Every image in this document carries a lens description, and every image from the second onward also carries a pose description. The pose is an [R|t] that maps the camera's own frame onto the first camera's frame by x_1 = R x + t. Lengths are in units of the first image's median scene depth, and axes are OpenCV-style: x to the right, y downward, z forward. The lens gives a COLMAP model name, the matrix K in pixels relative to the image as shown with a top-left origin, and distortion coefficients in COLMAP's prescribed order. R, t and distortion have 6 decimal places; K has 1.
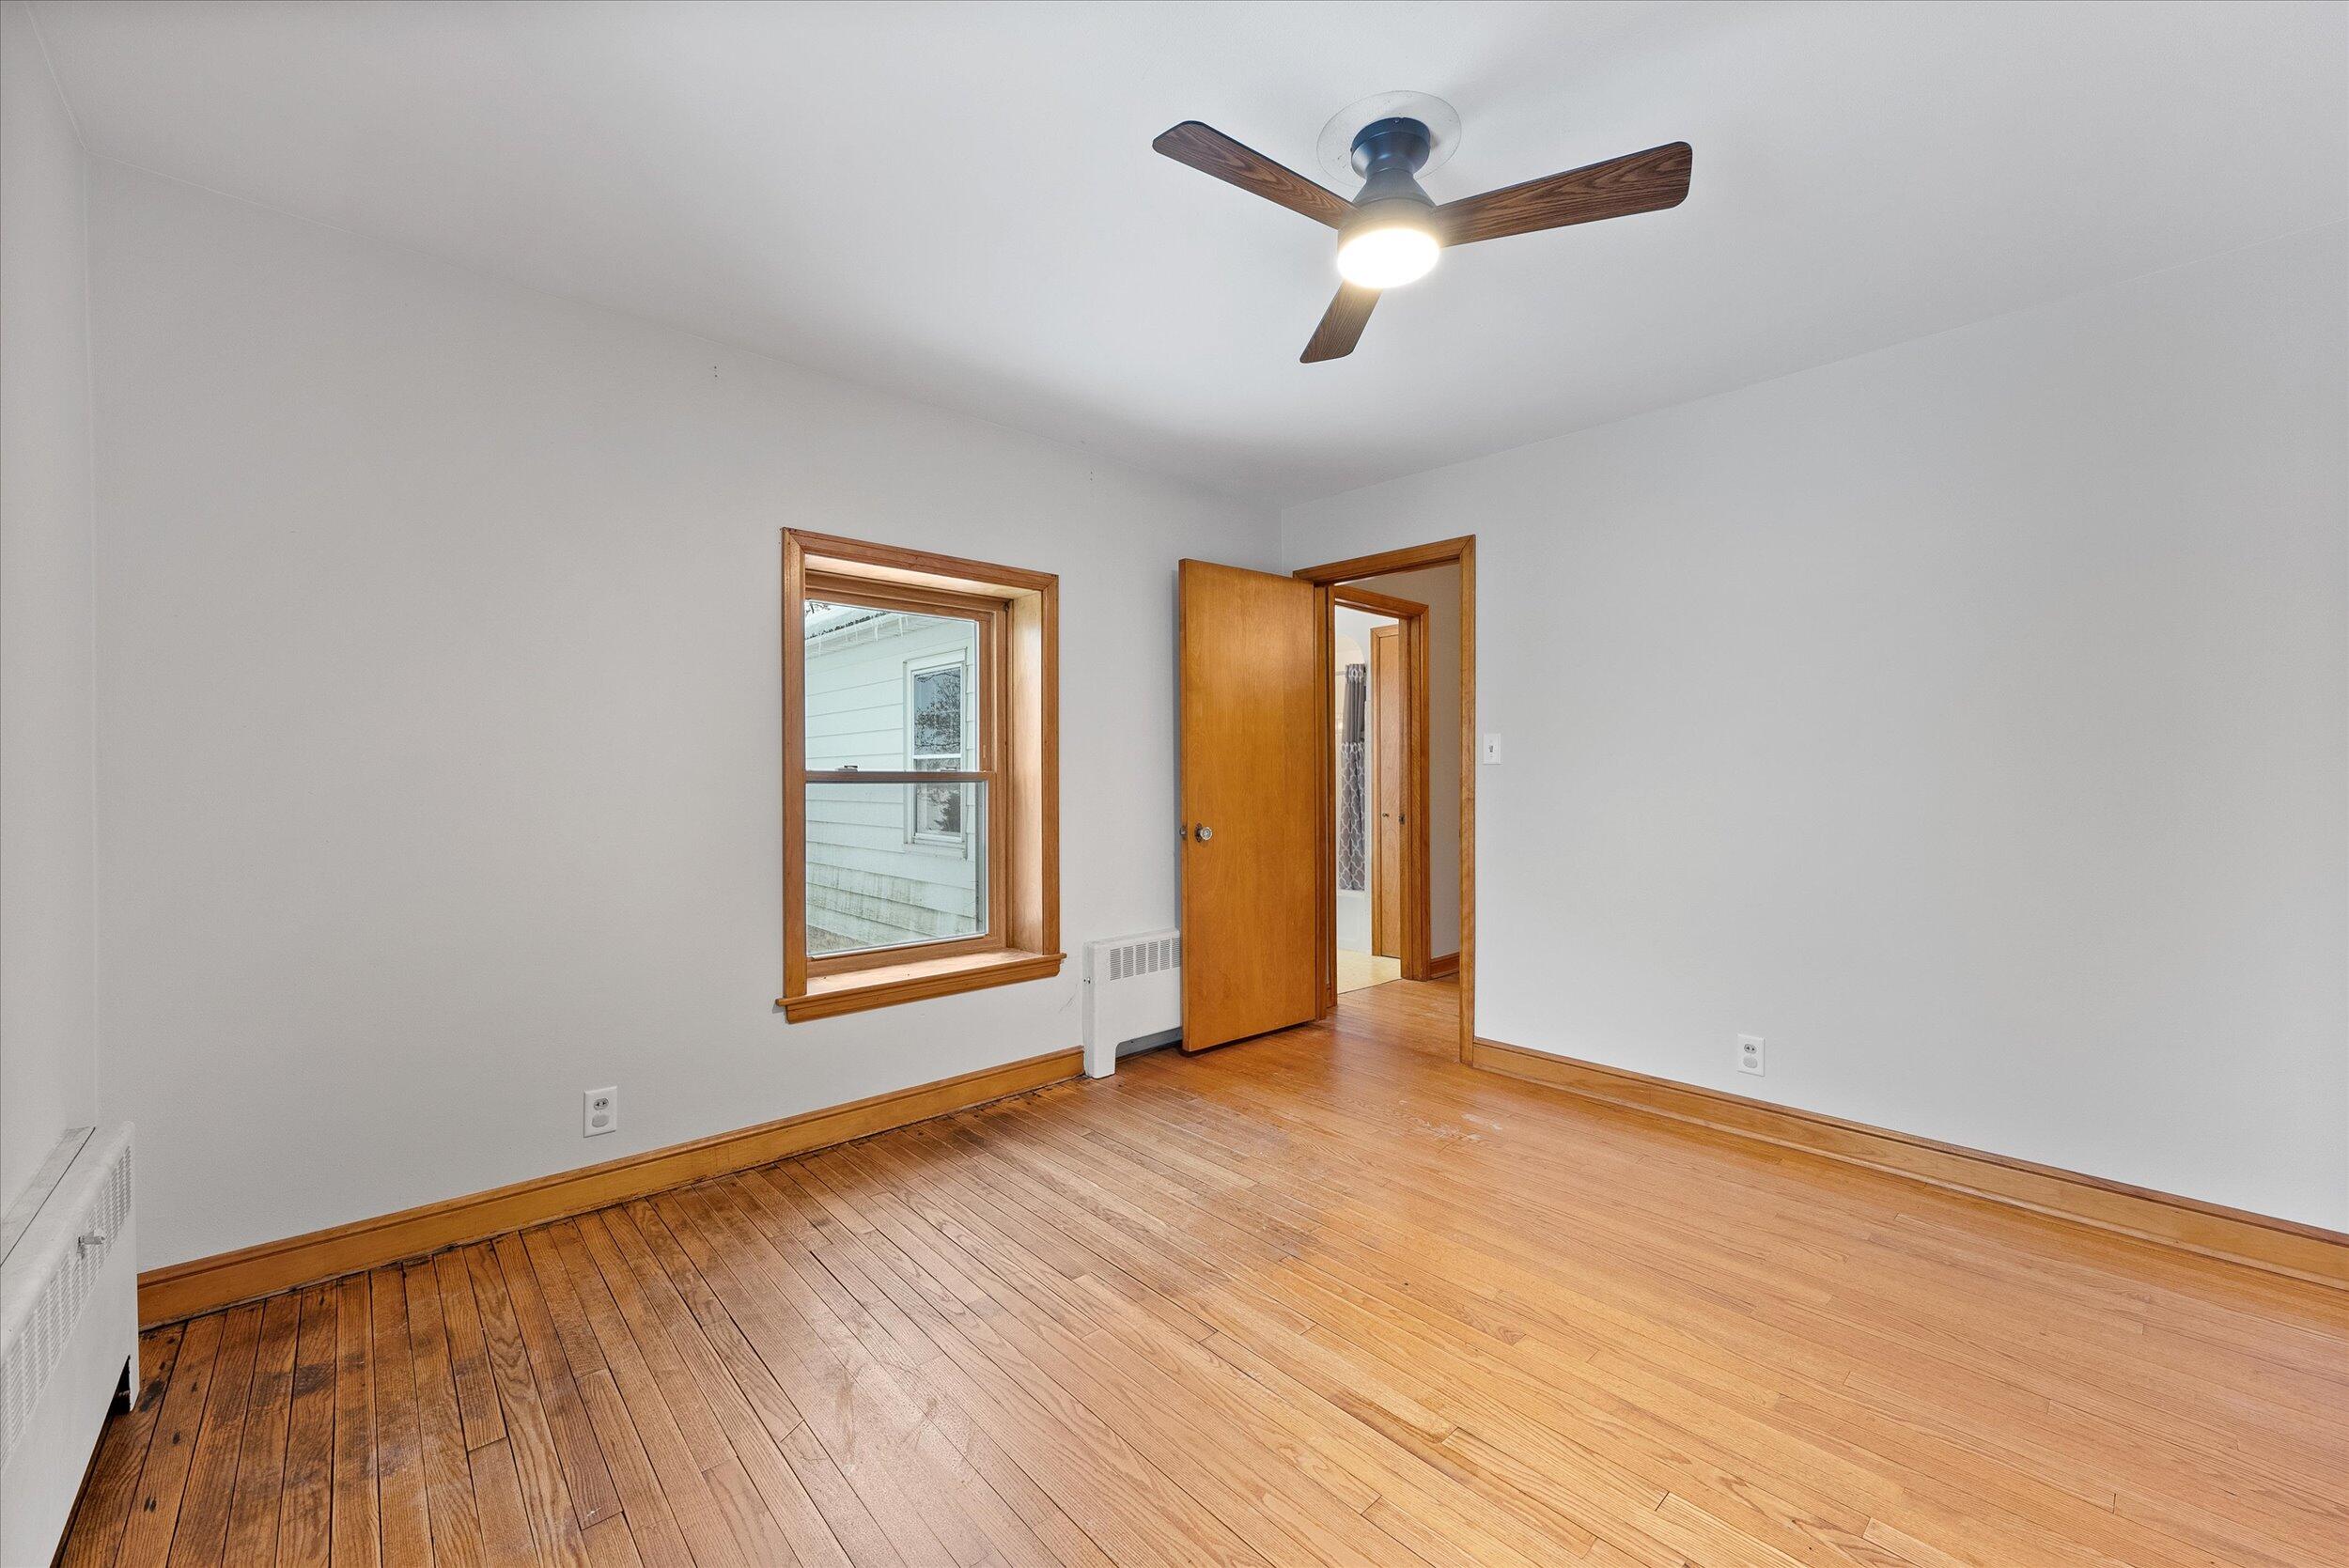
lens RADIAL K [[919.5, 0, 1179.5], [0, 919.5, 774.5], [0, 0, 1]] dist [-0.000663, 0.000652]
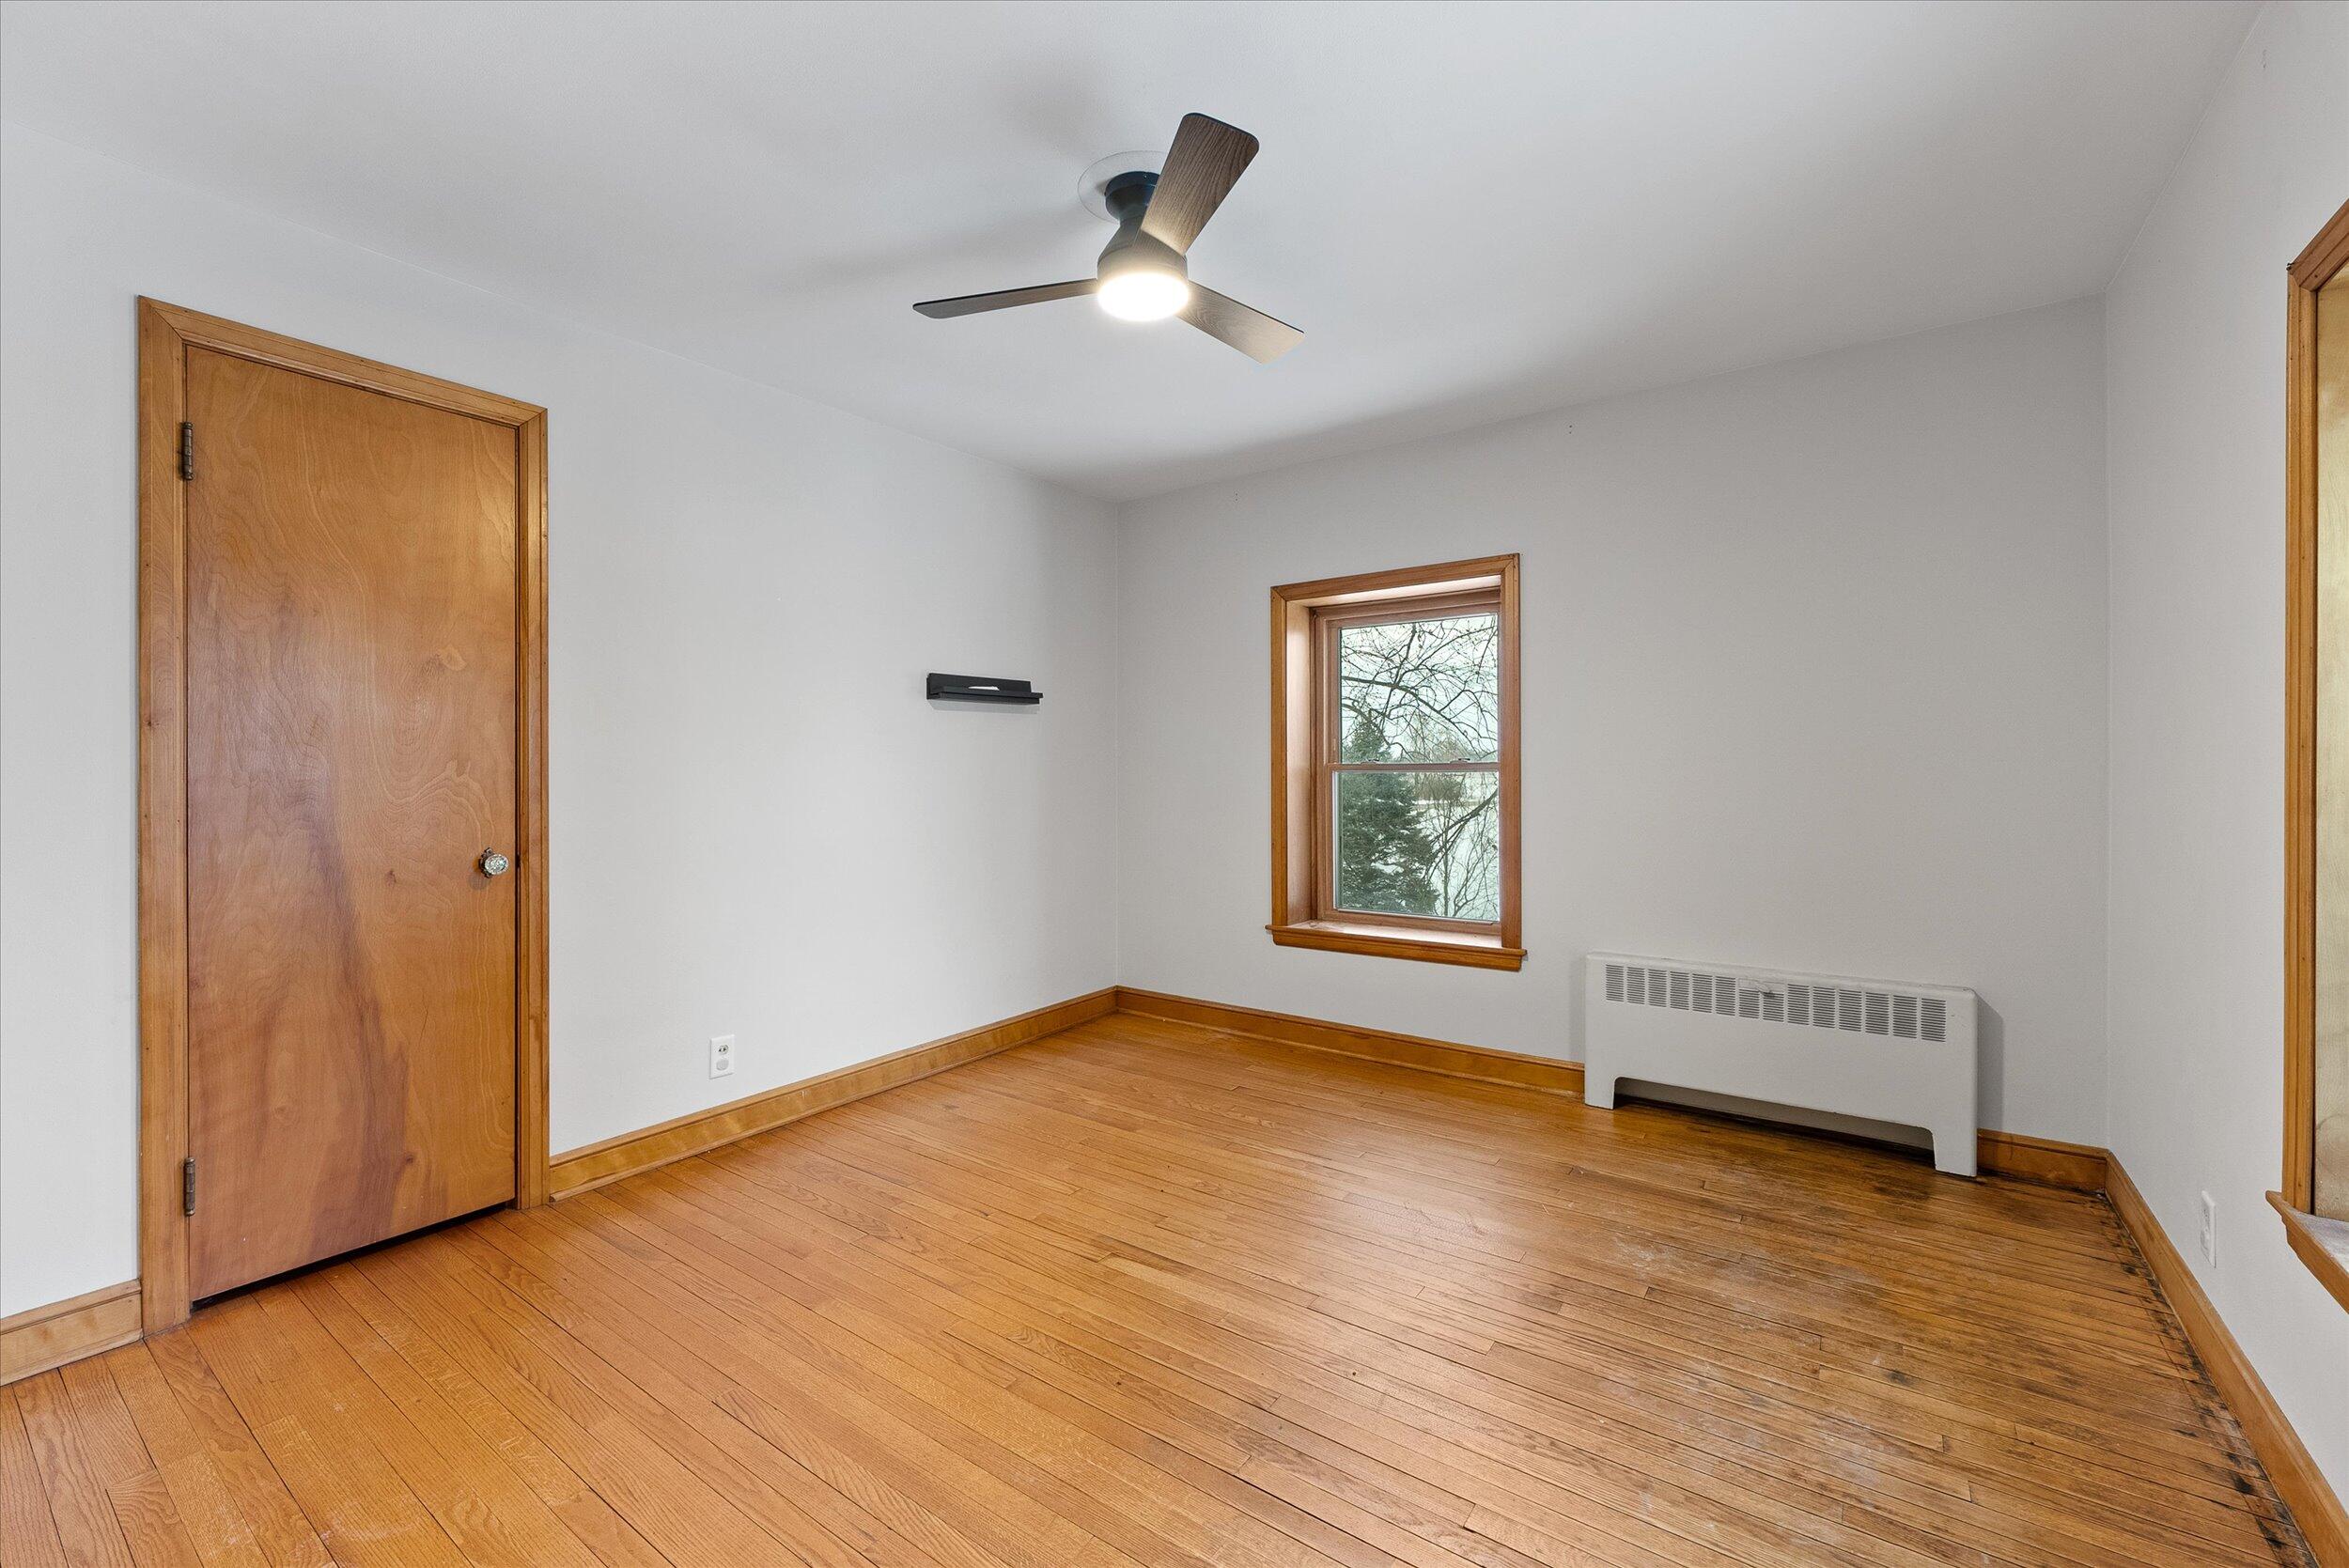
lens RADIAL K [[946.0, 0, 1176.7], [0, 946.0, 779.5], [0, 0, 1]] dist [-0.000057, -0.000027]
pose [[-0.976107, 0.007031, -0.217179, 0.418708], [0.005141, 0.999944, 0.009265, 0.004875], [0.217232, 0.007927, -0.976088, 2.041187]]
